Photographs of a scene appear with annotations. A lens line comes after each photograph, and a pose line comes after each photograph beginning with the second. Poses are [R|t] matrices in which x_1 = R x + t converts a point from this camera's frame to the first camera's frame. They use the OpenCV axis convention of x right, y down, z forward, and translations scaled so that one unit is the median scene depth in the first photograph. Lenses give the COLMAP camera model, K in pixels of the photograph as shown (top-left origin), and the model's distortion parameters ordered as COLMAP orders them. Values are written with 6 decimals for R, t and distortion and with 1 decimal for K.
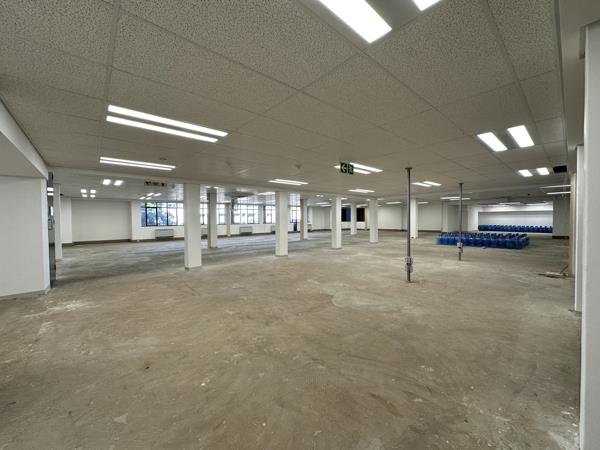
lens RADIAL K [[239.2, 0, 300.3], [0, 239.2, 223.6], [0, 0, 1]] dist [-0.001329, 0.000614]
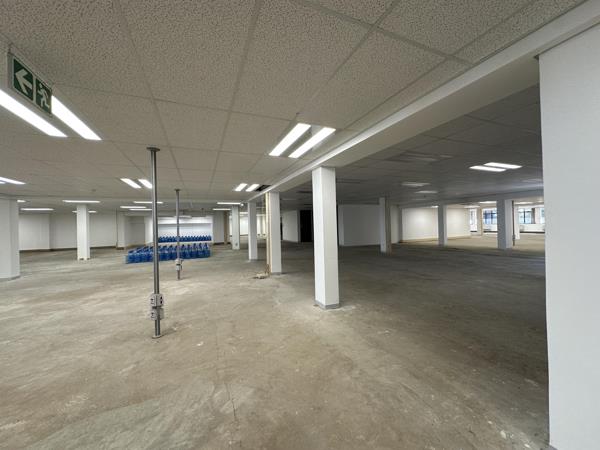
lens RADIAL K [[239.2, 0, 300.3], [0, 239.2, 223.6], [0, 0, 1]] dist [-0.001329, 0.000614]
pose [[0.315568, 0.007049, 0.948877, -0.003326], [0.042978, 0.998840, -0.021713, -0.007745], [-0.947929, 0.047633, 0.314899, 0.316100]]
